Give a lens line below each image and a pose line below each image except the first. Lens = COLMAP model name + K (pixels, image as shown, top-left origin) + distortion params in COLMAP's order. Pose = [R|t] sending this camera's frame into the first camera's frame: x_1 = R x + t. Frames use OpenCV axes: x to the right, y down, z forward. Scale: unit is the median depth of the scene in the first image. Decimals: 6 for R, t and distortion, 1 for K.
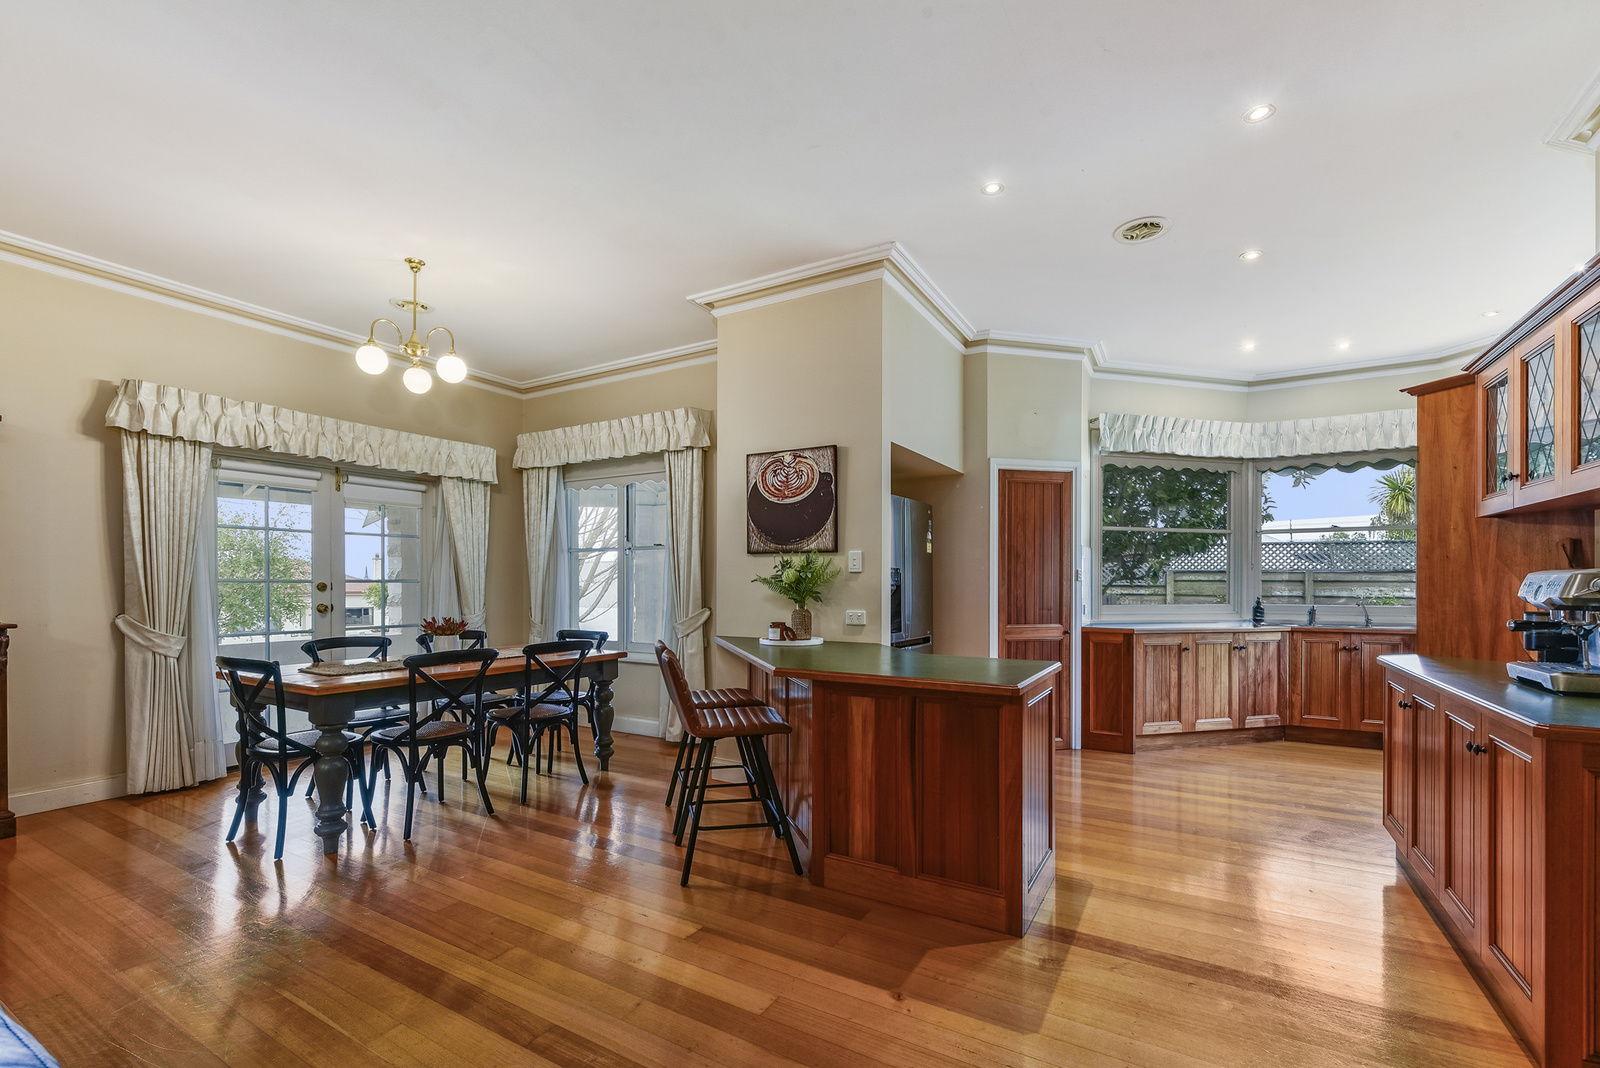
lens RADIAL K [[687.0, 0, 804.0], [0, 687.0, 579.7], [0, 0, 1]] dist [-0.000052, -0.000304]
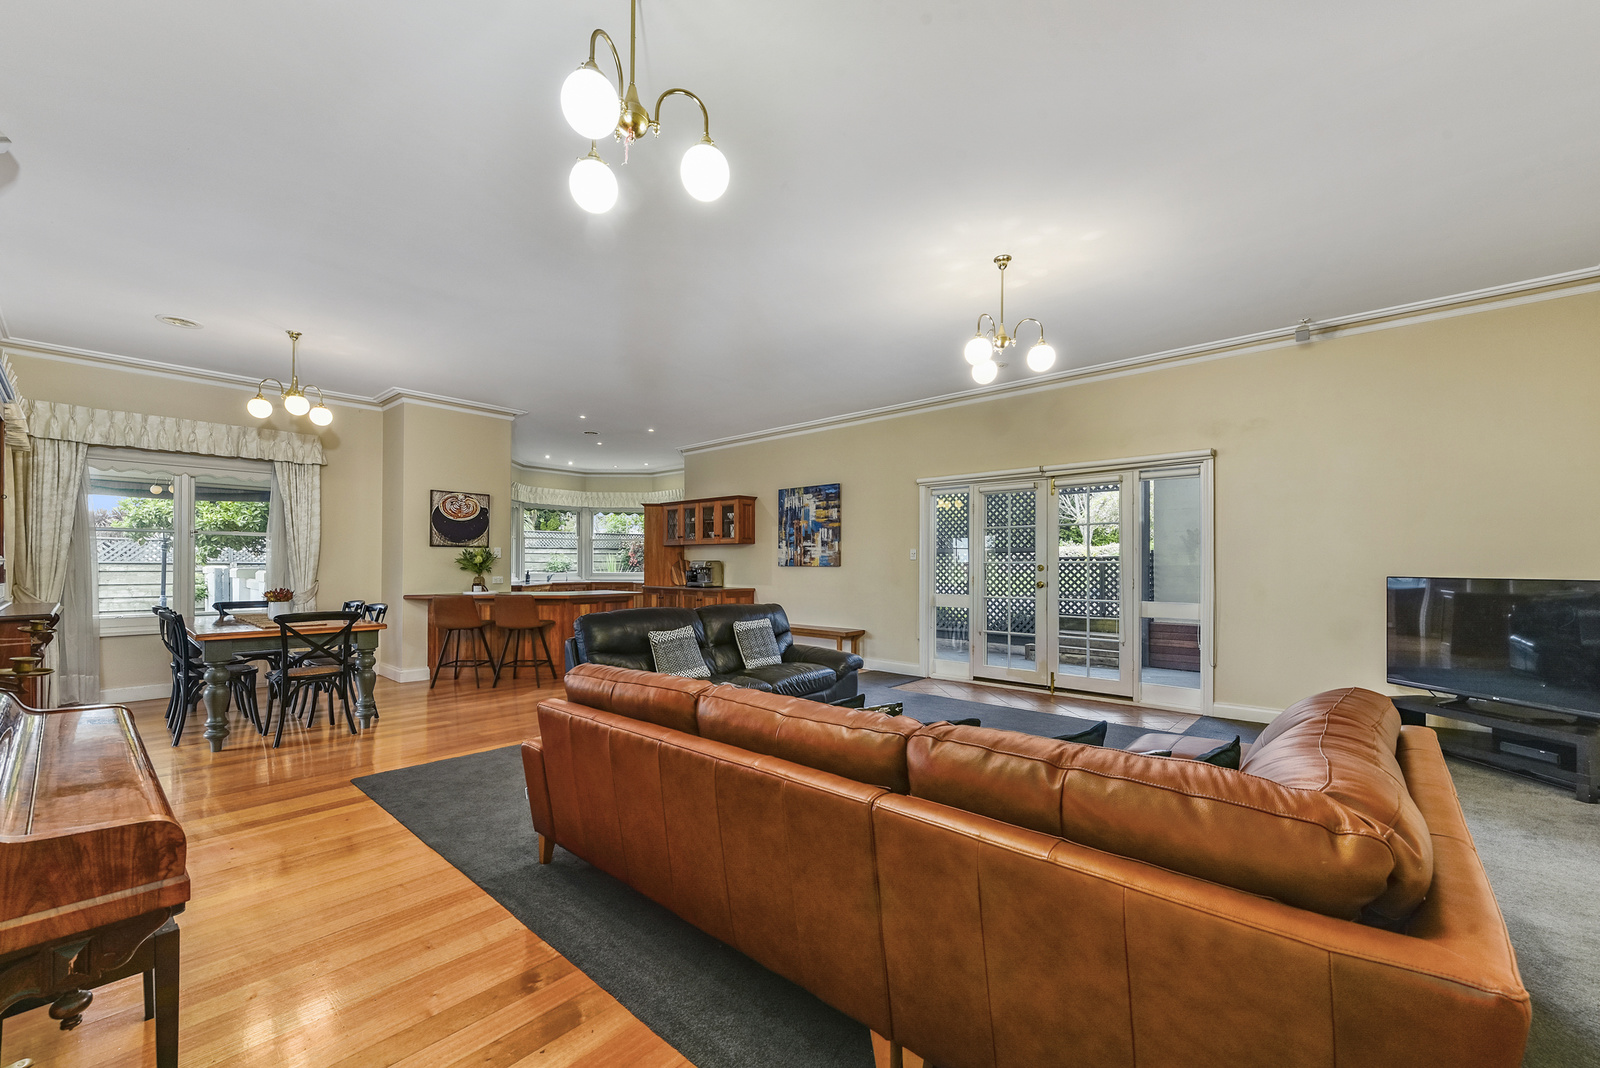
lens RADIAL K [[650.1, 0, 796.1], [0, 650.1, 539.8], [0, 0, 1]] dist [-0.000394, 0.000072]
pose [[0.193303, 0.036092, 0.980475, -1.291417], [-0.008384, 0.999347, -0.035133, -0.003407], [-0.981103, -0.001429, 0.193480, -0.198239]]
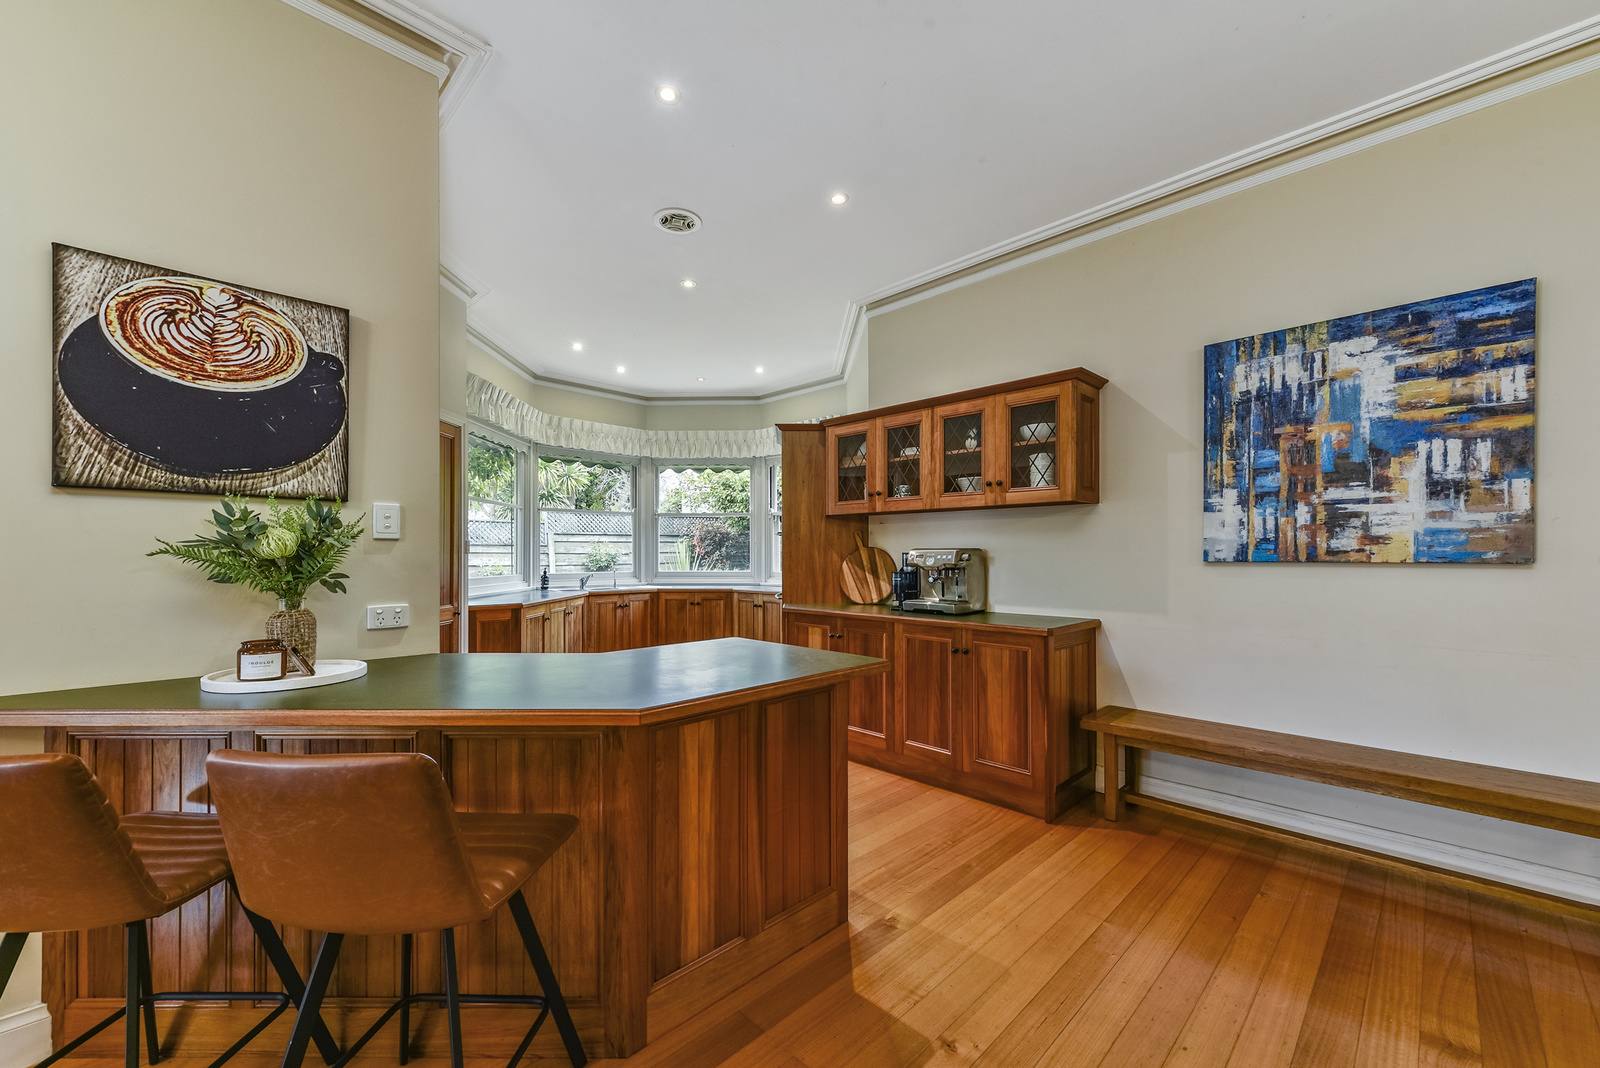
lens RADIAL K [[633.4, 0, 787.6], [0, 633.4, 544.9], [0, 0, 1]] dist [-0.000093, 0.000061]
pose [[0.259012, 0.013589, 0.965778, -0.280136], [-0.004874, 0.999907, -0.012762, -0.000231], [-0.965862, -0.001401, 0.259054, 0.408452]]
